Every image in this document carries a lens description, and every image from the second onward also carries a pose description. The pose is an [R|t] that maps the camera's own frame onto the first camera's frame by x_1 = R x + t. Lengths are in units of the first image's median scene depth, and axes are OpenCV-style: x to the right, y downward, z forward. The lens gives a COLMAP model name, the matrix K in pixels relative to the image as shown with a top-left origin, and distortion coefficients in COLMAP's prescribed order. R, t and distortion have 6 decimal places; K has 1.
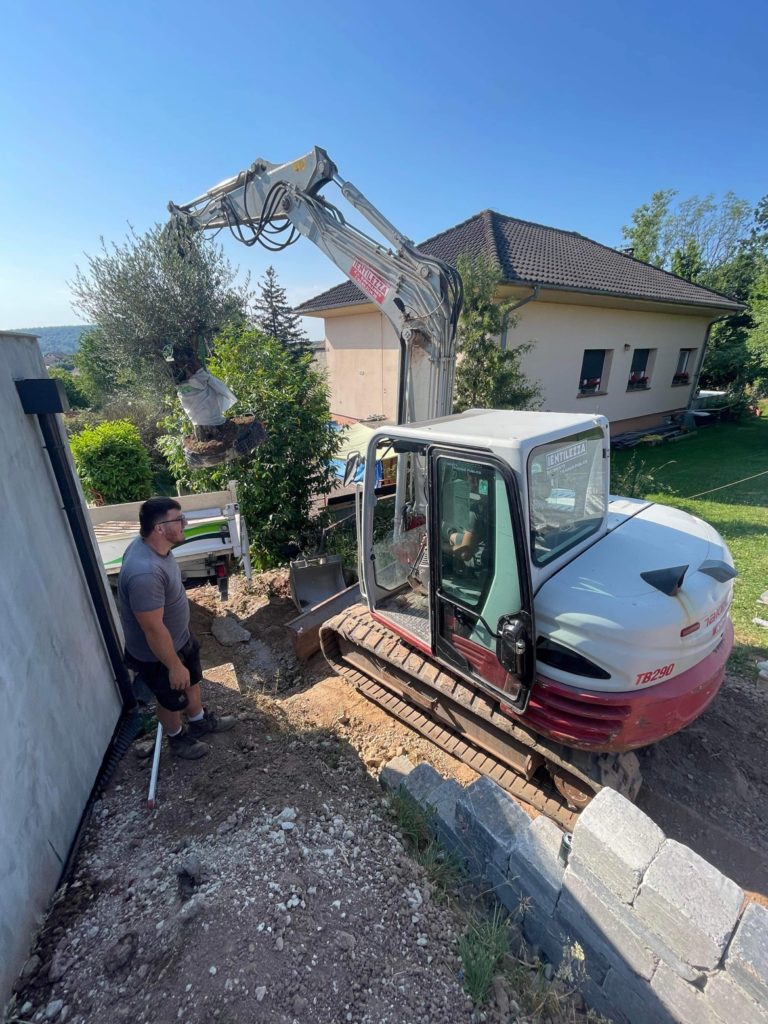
lens RADIAL K [[416.0, 0, 384.0], [0, 416.0, 512.0], [0, 0, 1]] dist [-0.000240, -0.000011]
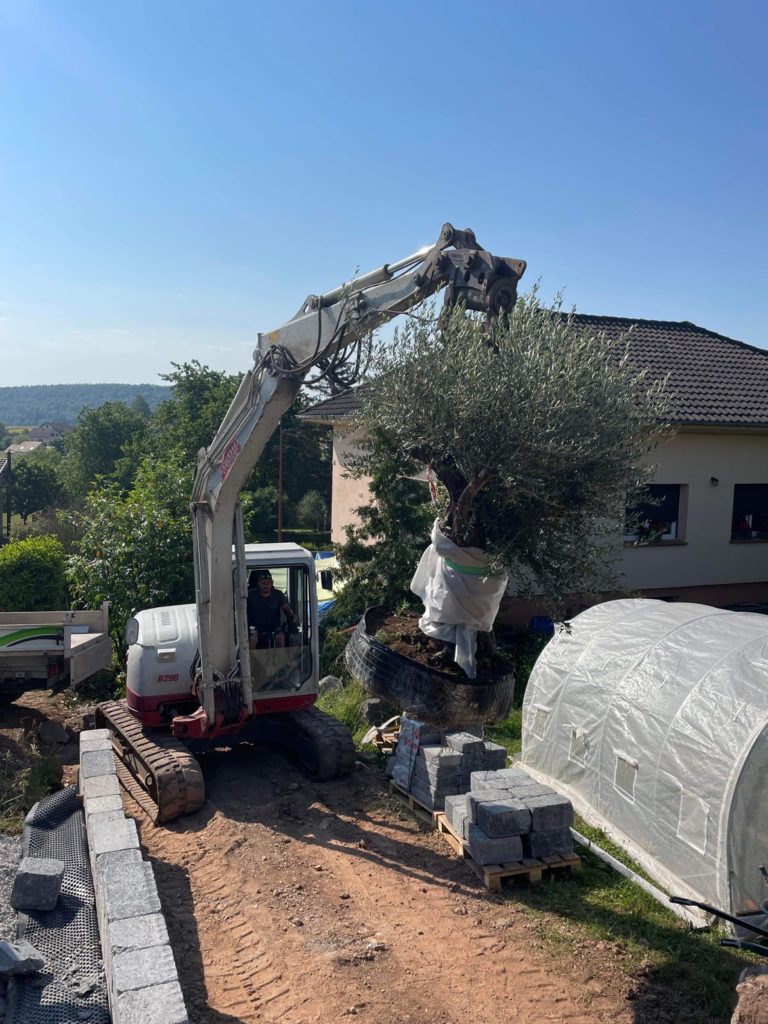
lens RADIAL K [[769.0, 0, 384.0], [0, 769.0, 512.0], [0, 0, 1]] dist [0.078509, 0.000426]
pose [[0.970029, 0.062638, -0.234778, 0.554900], [-0.122983, 0.959871, -0.252036, 0.084992], [0.209570, 0.273356, 0.938806, -0.552277]]
